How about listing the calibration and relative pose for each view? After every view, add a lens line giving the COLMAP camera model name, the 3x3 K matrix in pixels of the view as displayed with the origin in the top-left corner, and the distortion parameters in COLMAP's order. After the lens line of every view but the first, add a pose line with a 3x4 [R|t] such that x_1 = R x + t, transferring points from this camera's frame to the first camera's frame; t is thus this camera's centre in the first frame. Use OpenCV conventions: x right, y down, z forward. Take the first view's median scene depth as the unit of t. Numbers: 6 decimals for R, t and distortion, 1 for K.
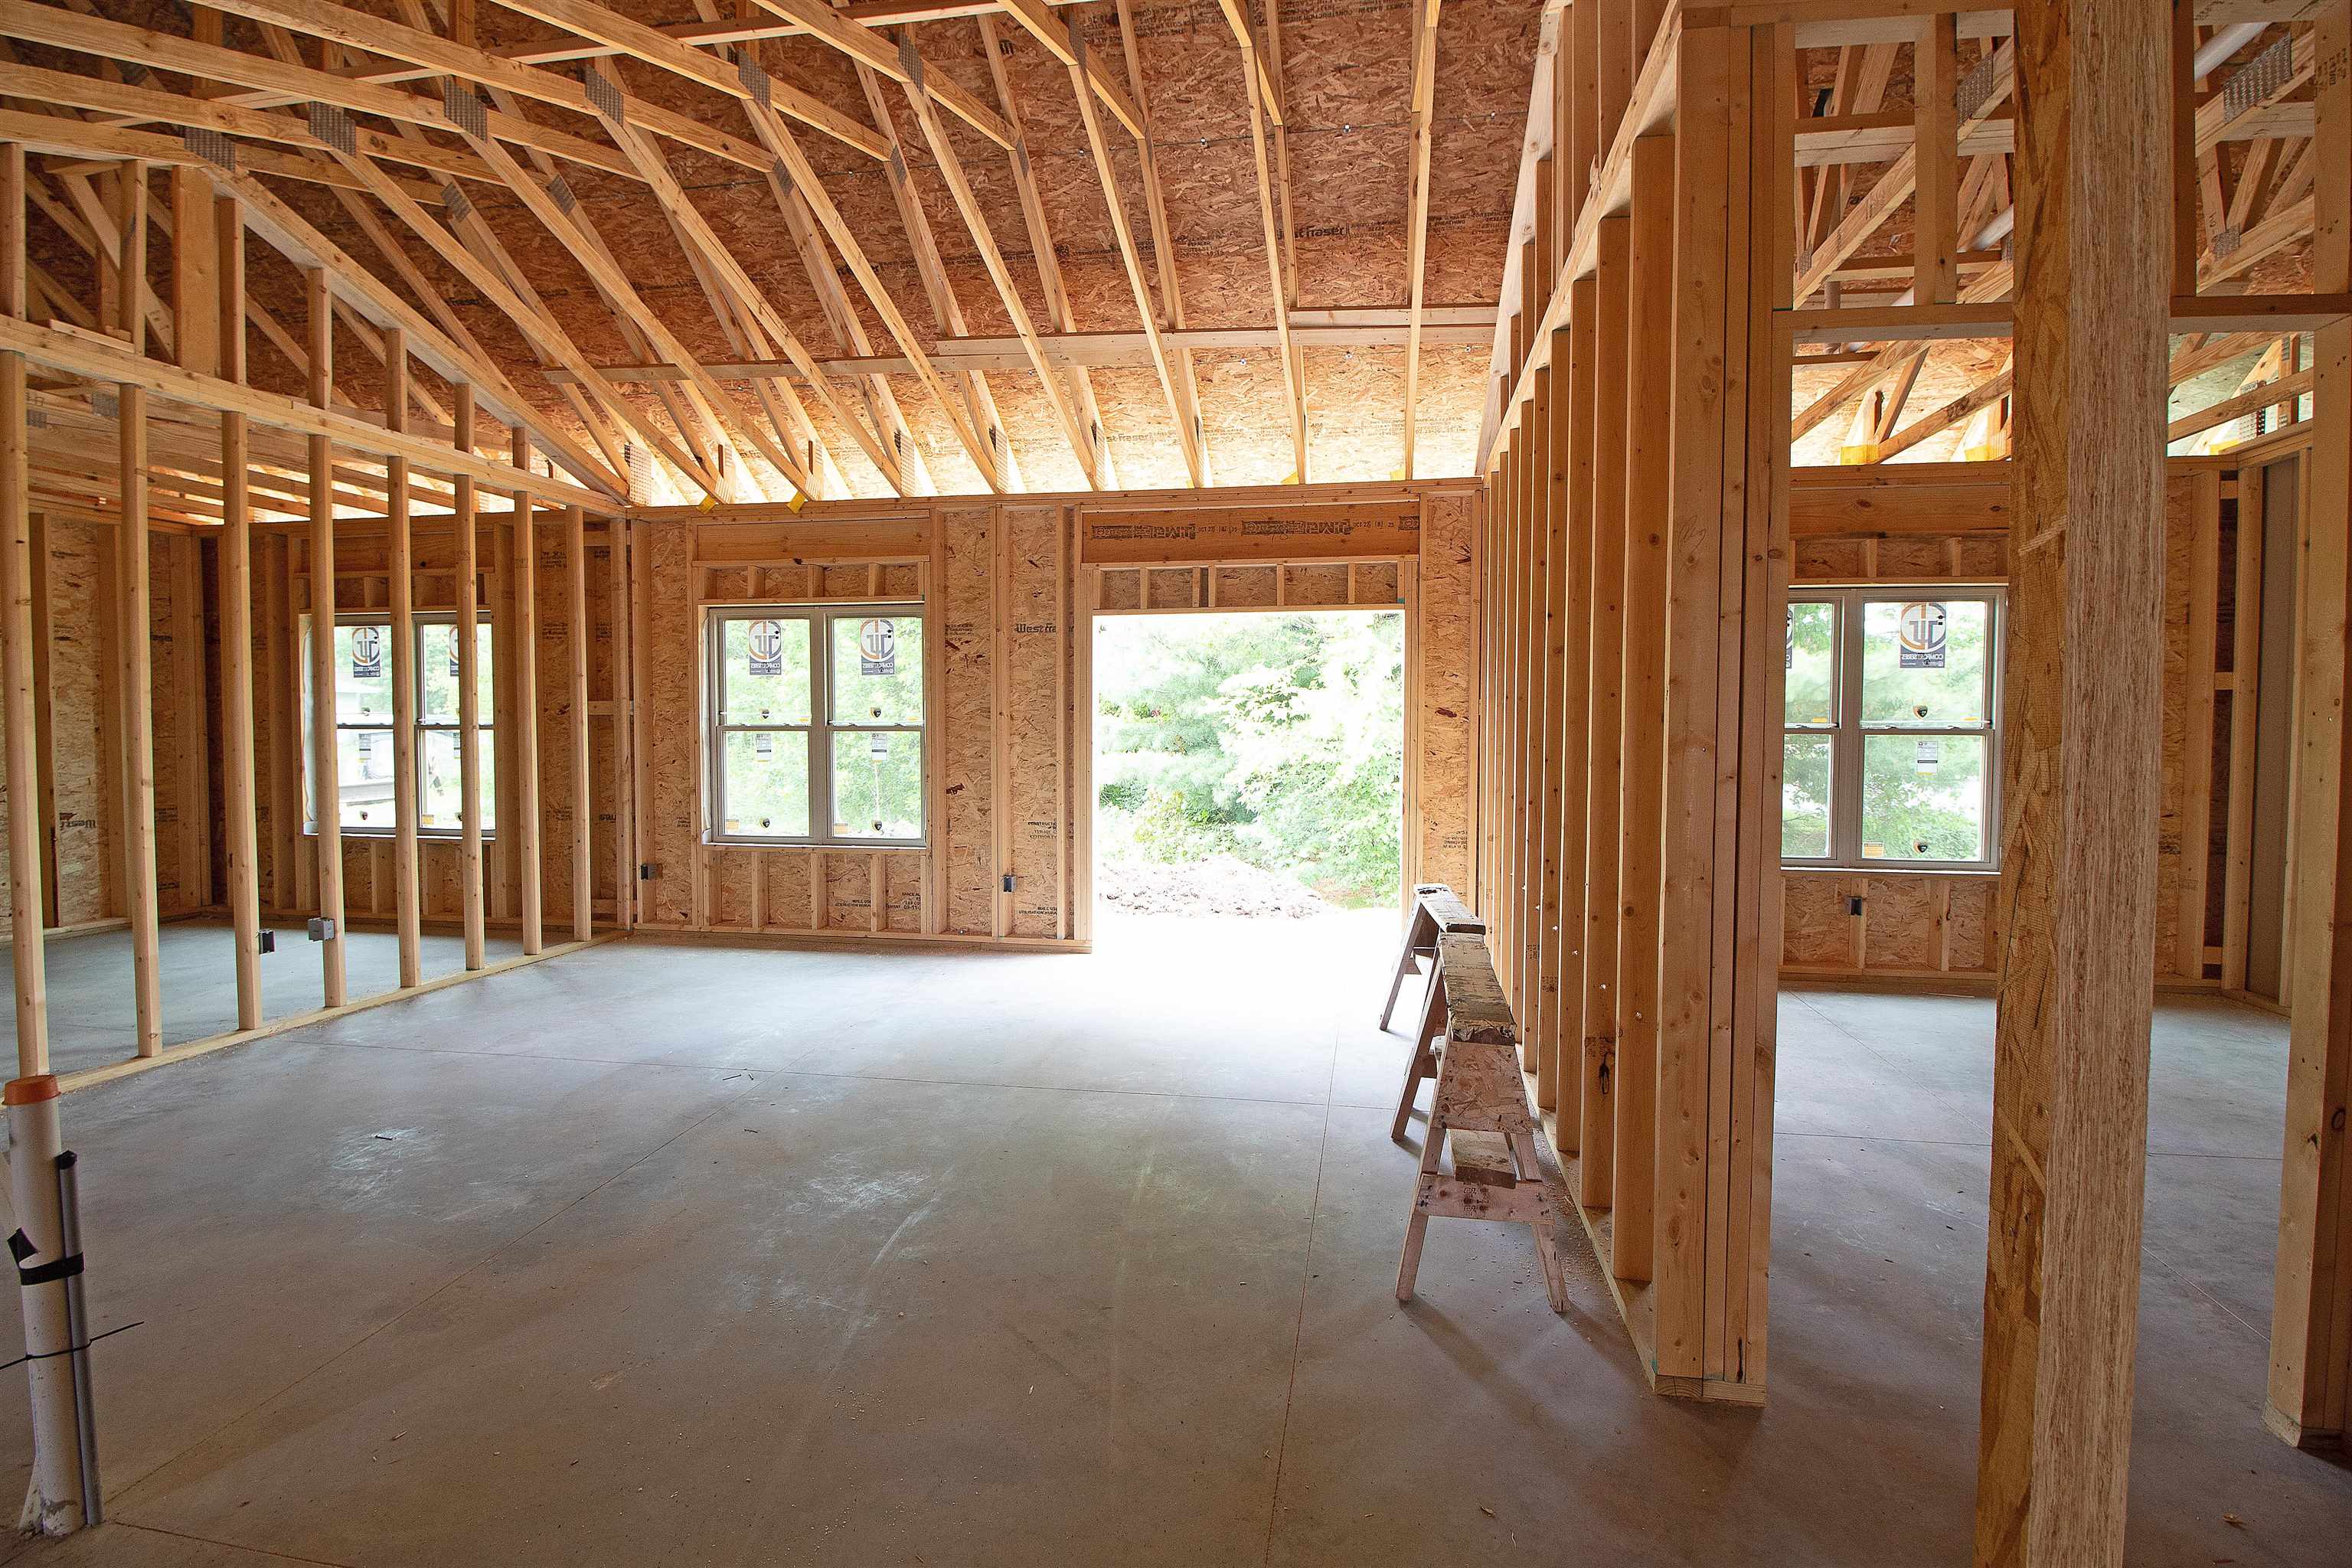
lens RADIAL K [[1128.3, 0, 1178.9], [0, 1128.3, 705.1], [0, 0, 1]] dist [0.001095, 0.000049]
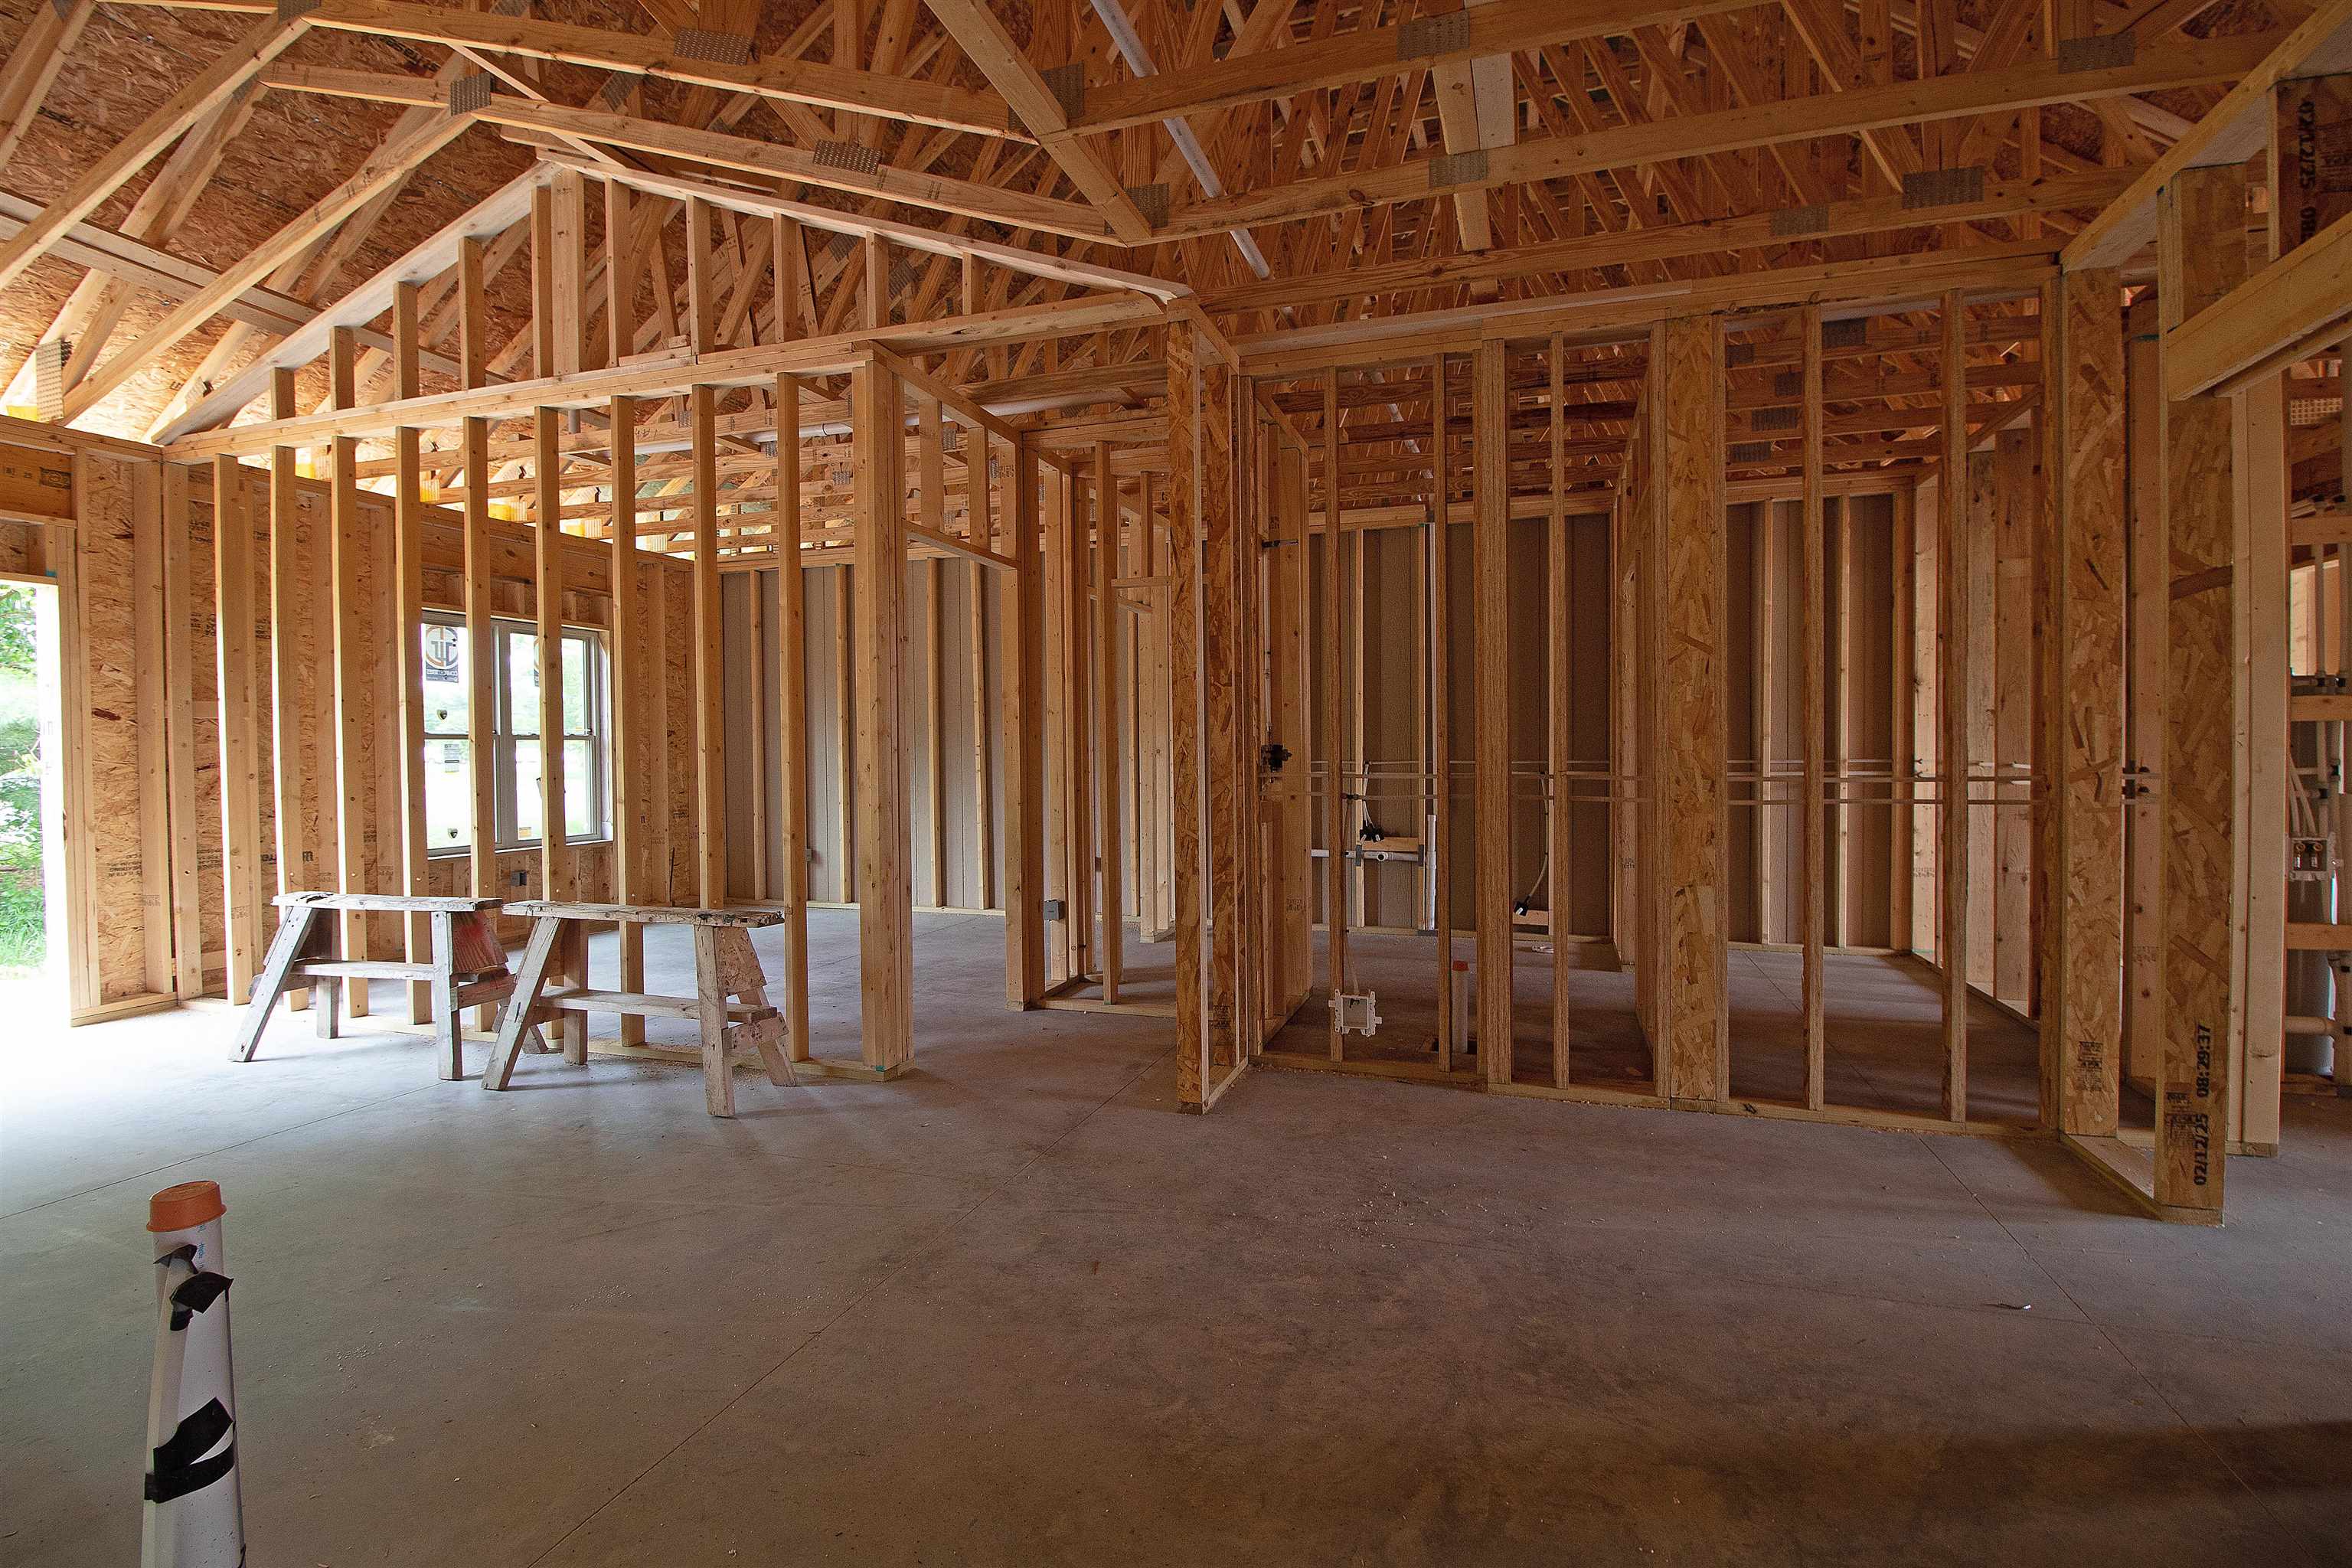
lens RADIAL K [[1090.5, 0, 1176.0], [0, 1090.5, 784.0], [0, 0, 1]] dist [-0.000152, -0.000104]
pose [[0.154150, -0.043898, 0.987072, -1.268442], [-0.023666, 0.998562, 0.048104, 0.001043], [-0.987764, -0.030775, 0.152890, 0.229654]]
